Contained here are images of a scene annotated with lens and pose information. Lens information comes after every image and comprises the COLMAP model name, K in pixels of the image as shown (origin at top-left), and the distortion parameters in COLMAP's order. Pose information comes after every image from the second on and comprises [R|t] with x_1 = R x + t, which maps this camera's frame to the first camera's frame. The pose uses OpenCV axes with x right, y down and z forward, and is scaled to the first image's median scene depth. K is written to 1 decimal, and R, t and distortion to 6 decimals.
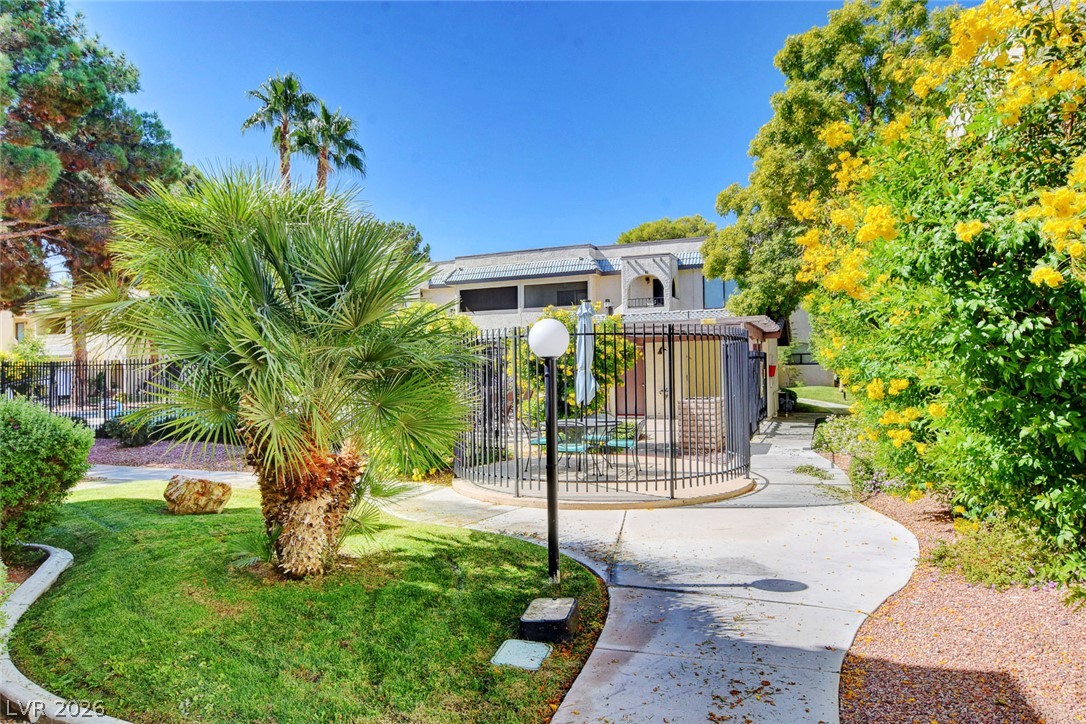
lens RADIAL K [[670.5, 0, 543.0], [0, 670.5, 362.0], [0, 0, 1]] dist [0.001690, 0.002217]
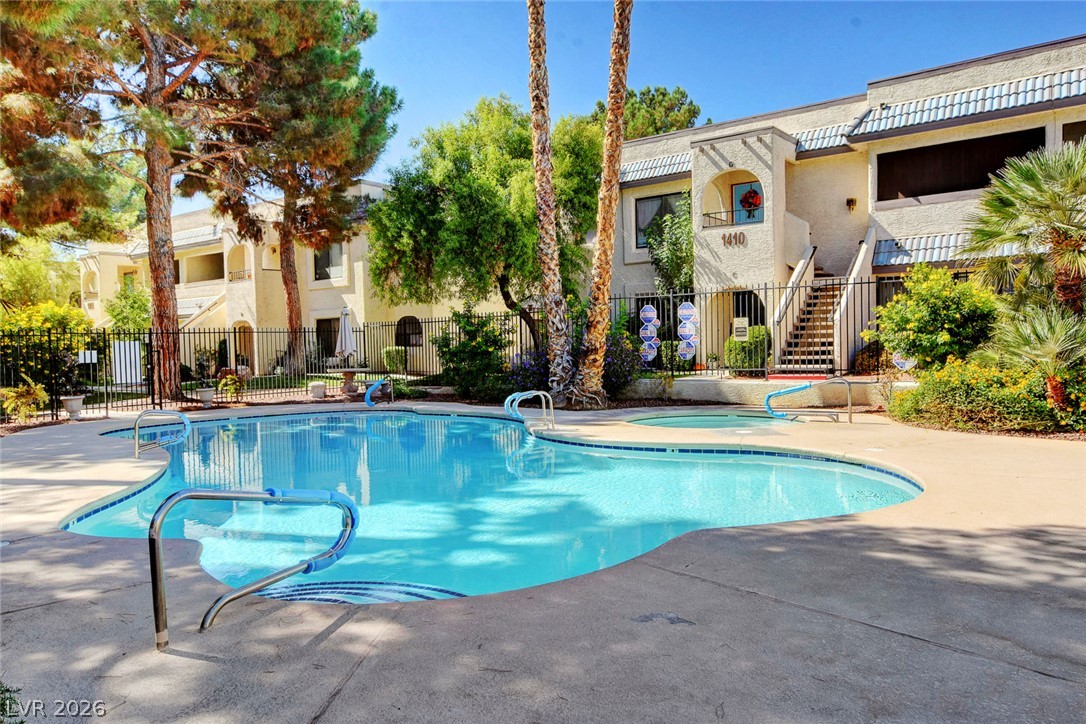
lens RADIAL K [[759.1, 0, 543.0], [0, 759.1, 362.0], [0, 0, 1]] dist [-0.002276, -0.000818]
pose [[0.974316, -0.003888, -0.225151, -0.263366], [0.013751, 0.999012, 0.042254, 0.013346], [0.224765, -0.044265, 0.973407, 0.485230]]
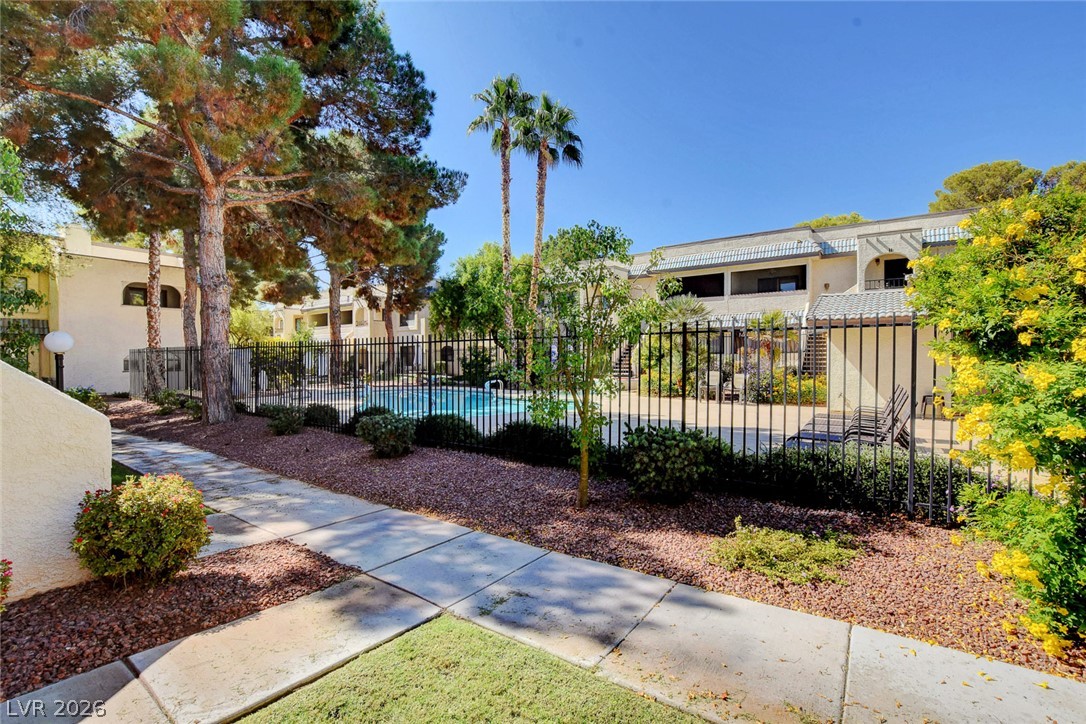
lens RADIAL K [[490.7, 0, 543.0], [0, 490.7, 362.0], [0, 0, 1]] dist [-0.018185, -0.000047]
pose [[0.978020, 0.011229, -0.208211, -0.161619], [-0.006769, 0.999732, 0.022121, 0.005590], [0.208404, -0.020225, 0.977834, 0.246756]]
